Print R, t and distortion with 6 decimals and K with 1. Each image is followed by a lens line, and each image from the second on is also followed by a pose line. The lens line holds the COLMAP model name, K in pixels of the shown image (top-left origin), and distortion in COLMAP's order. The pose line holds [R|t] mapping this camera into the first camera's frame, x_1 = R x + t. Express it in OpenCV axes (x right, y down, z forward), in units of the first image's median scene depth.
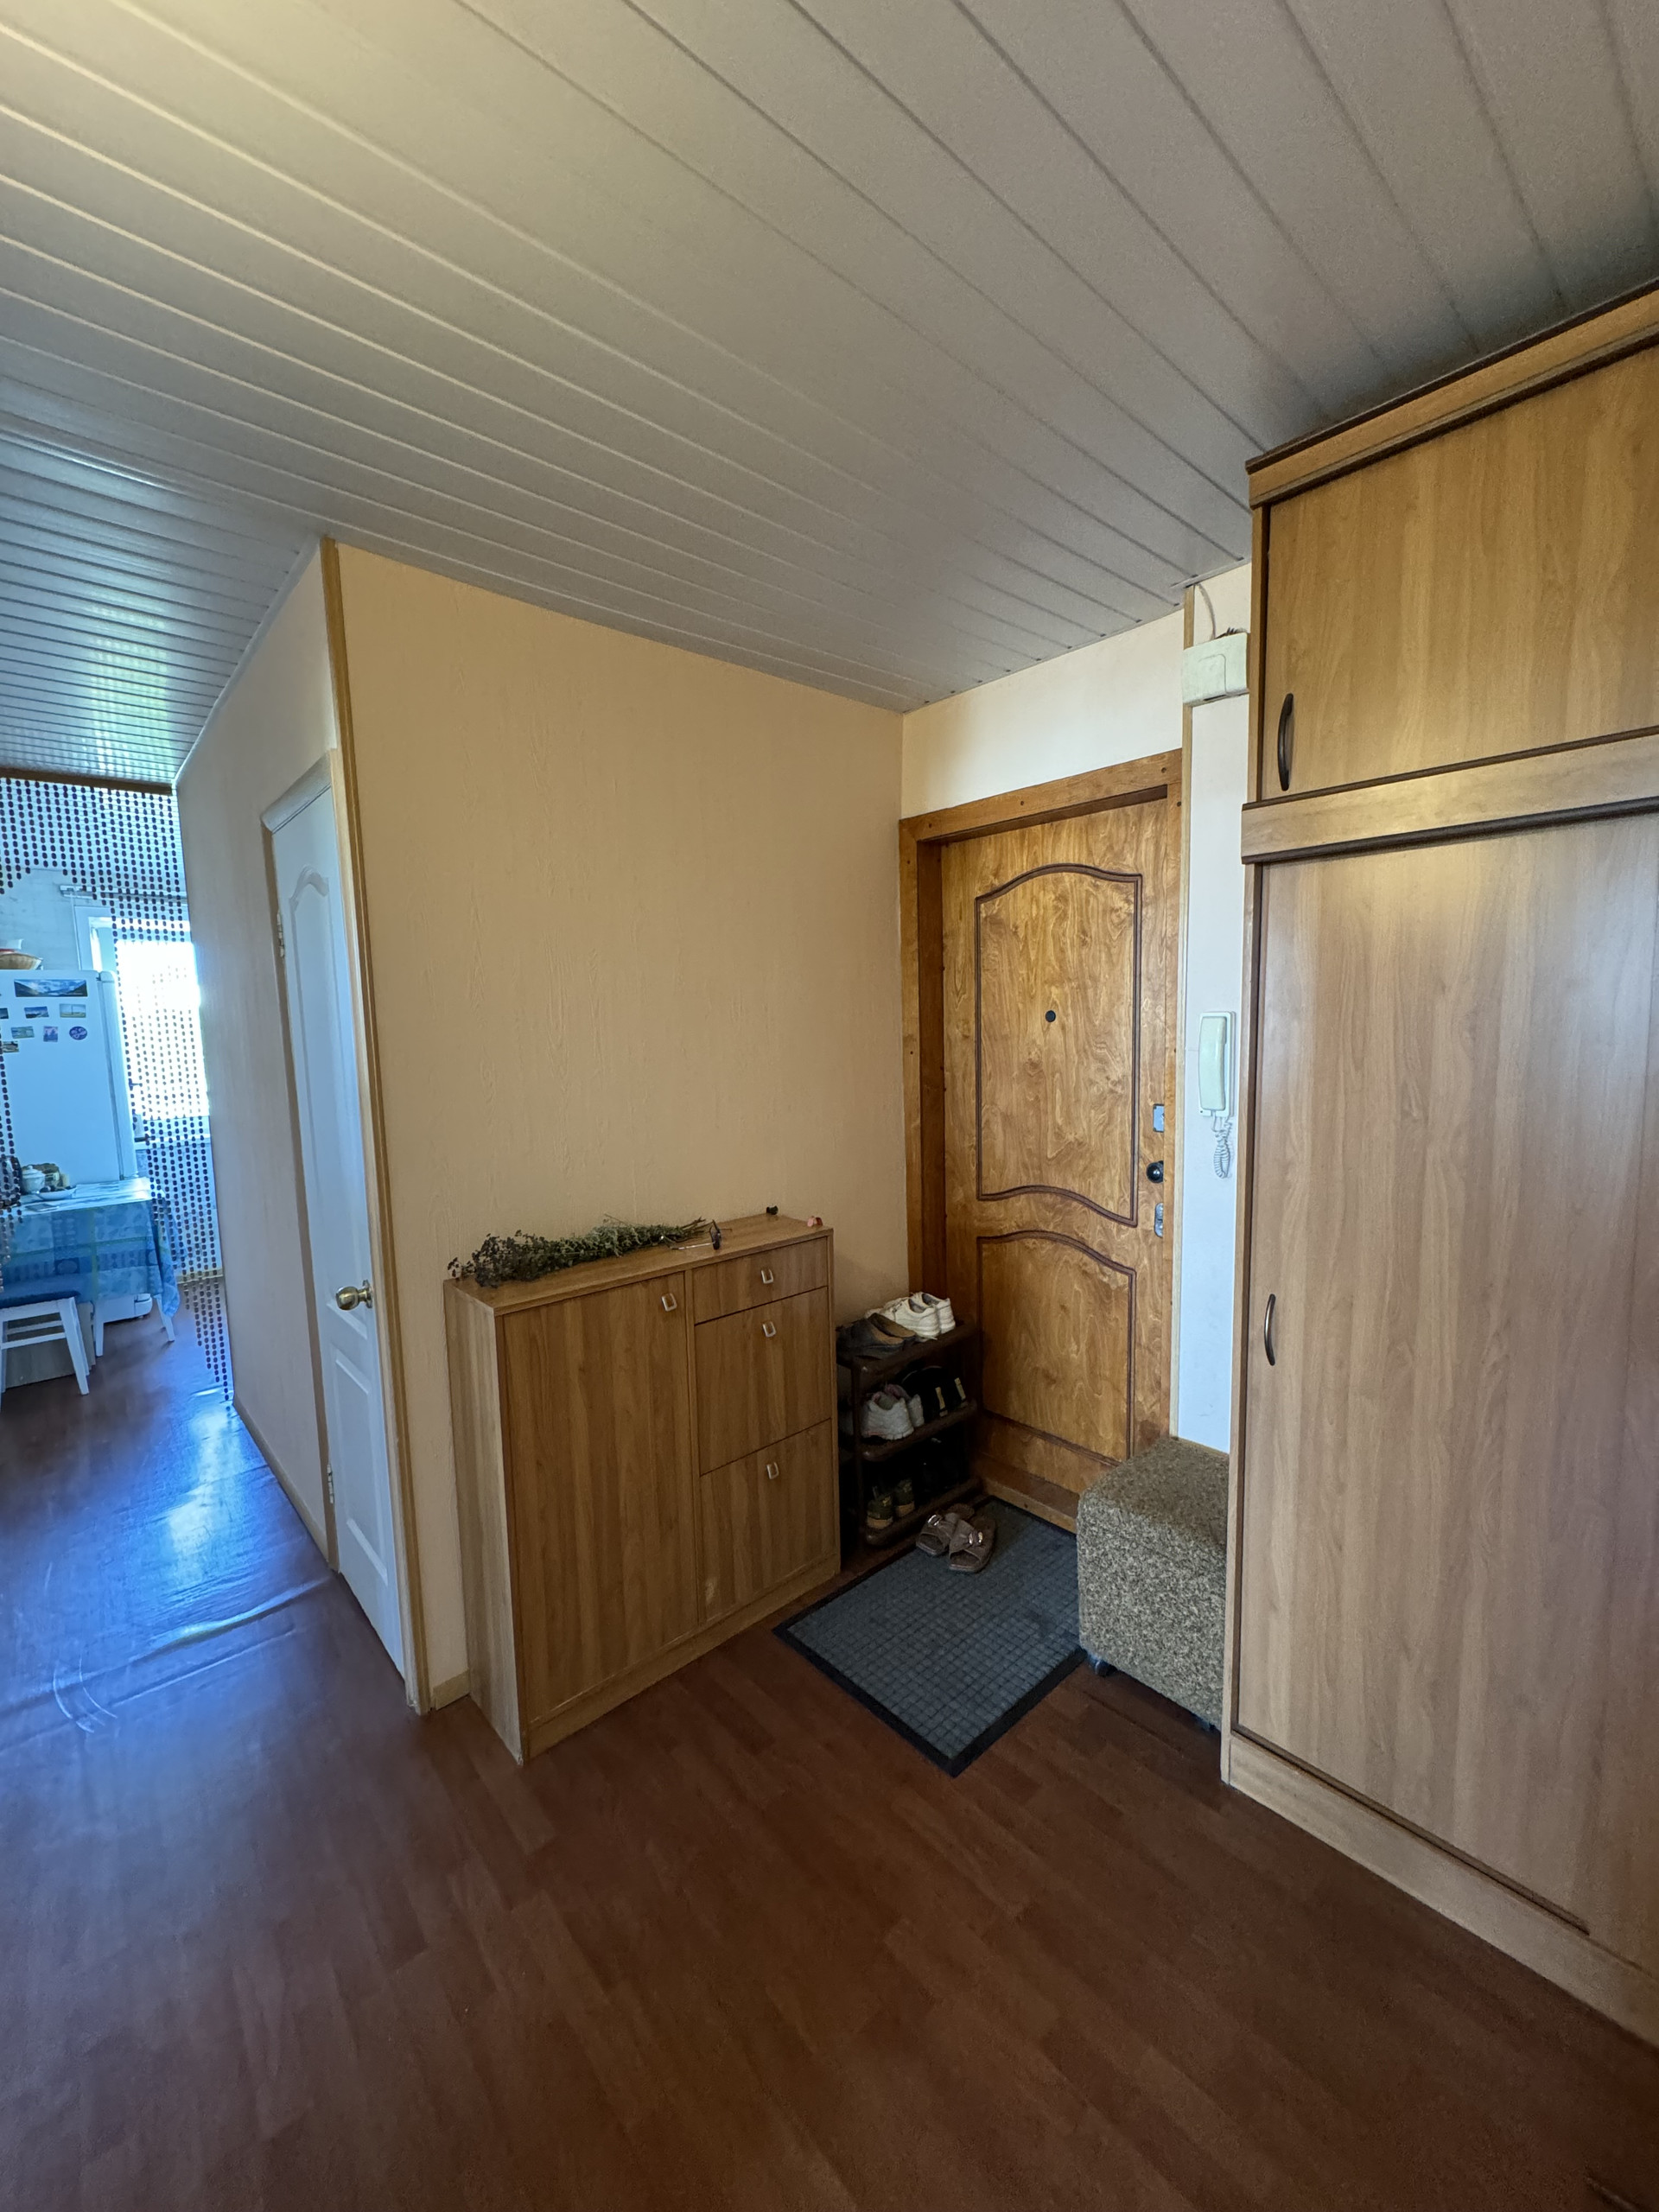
lens RADIAL K [[888.4, 0, 839.5], [0, 888.4, 1108.5], [0, 0, 1]] dist [-0.002425, -0.000300]
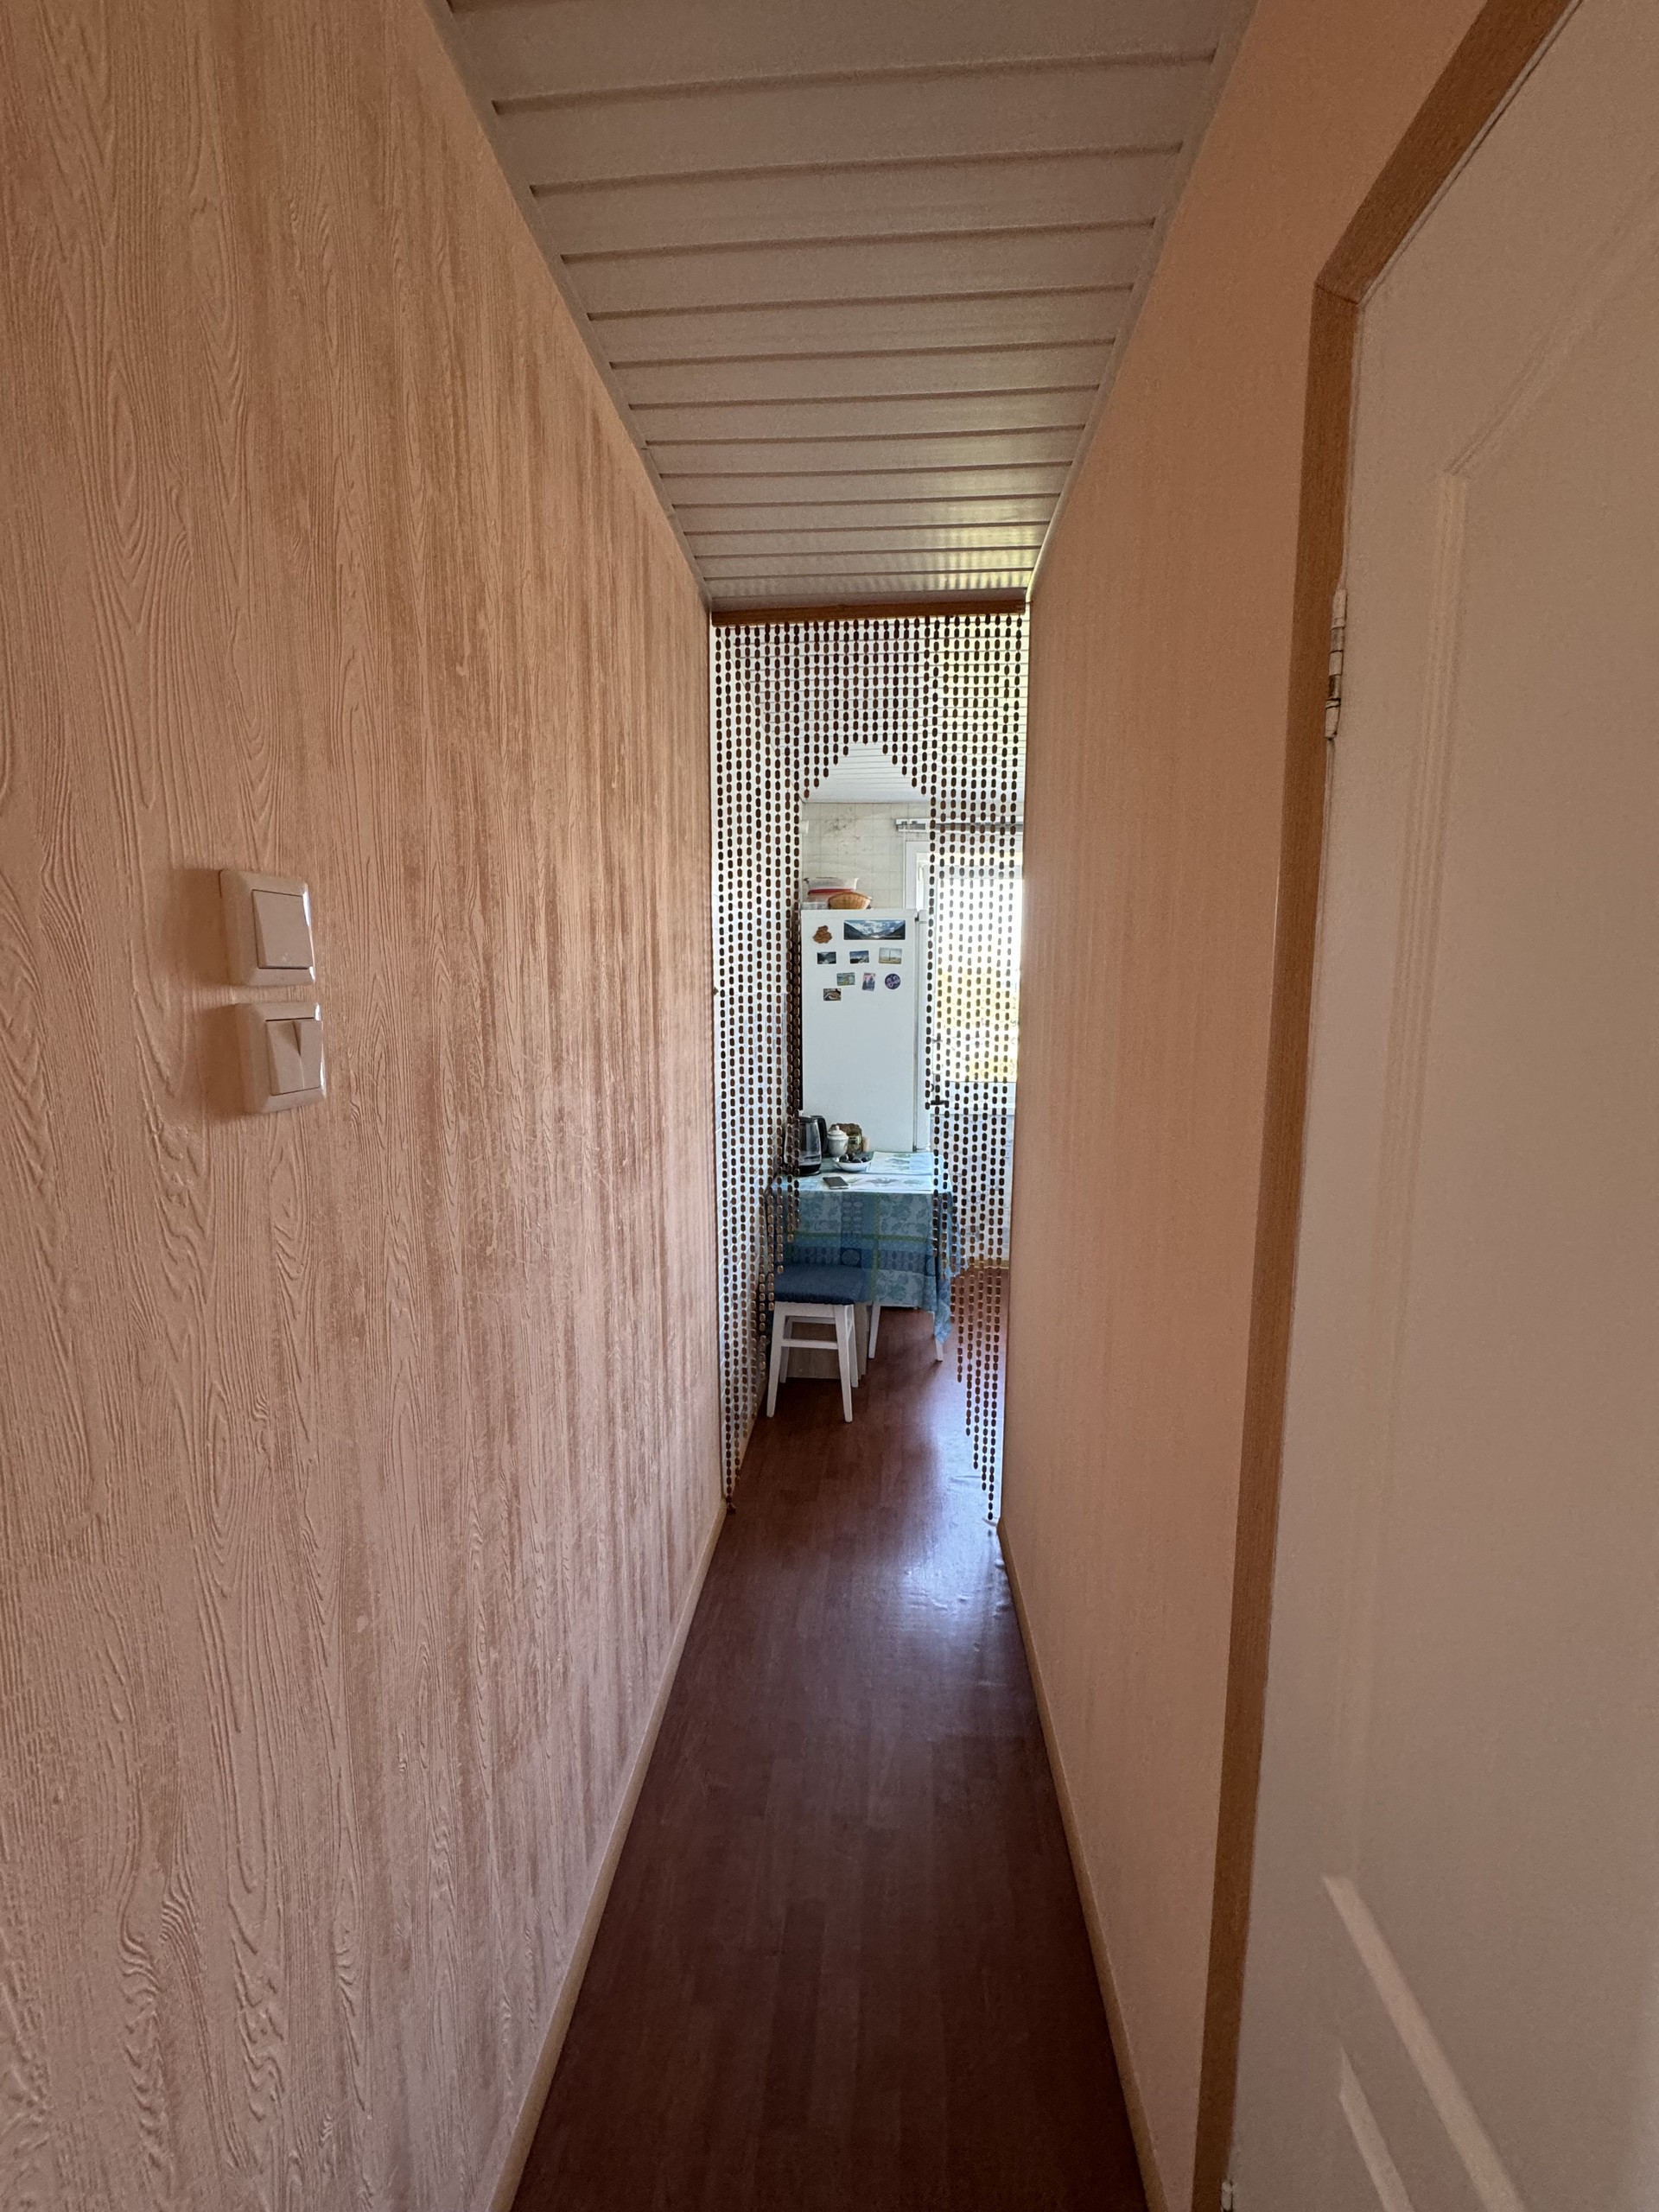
lens RADIAL K [[888.4, 0, 828.4], [0, 888.4, 1107.3], [0, 0, 1]] dist [-0.002425, -0.000300]
pose [[0.694253, 0.124124, -0.708947, -0.292324], [-0.093690, 0.992221, 0.081972, -0.030599], [0.713607, 0.009512, 0.700482, 0.376360]]
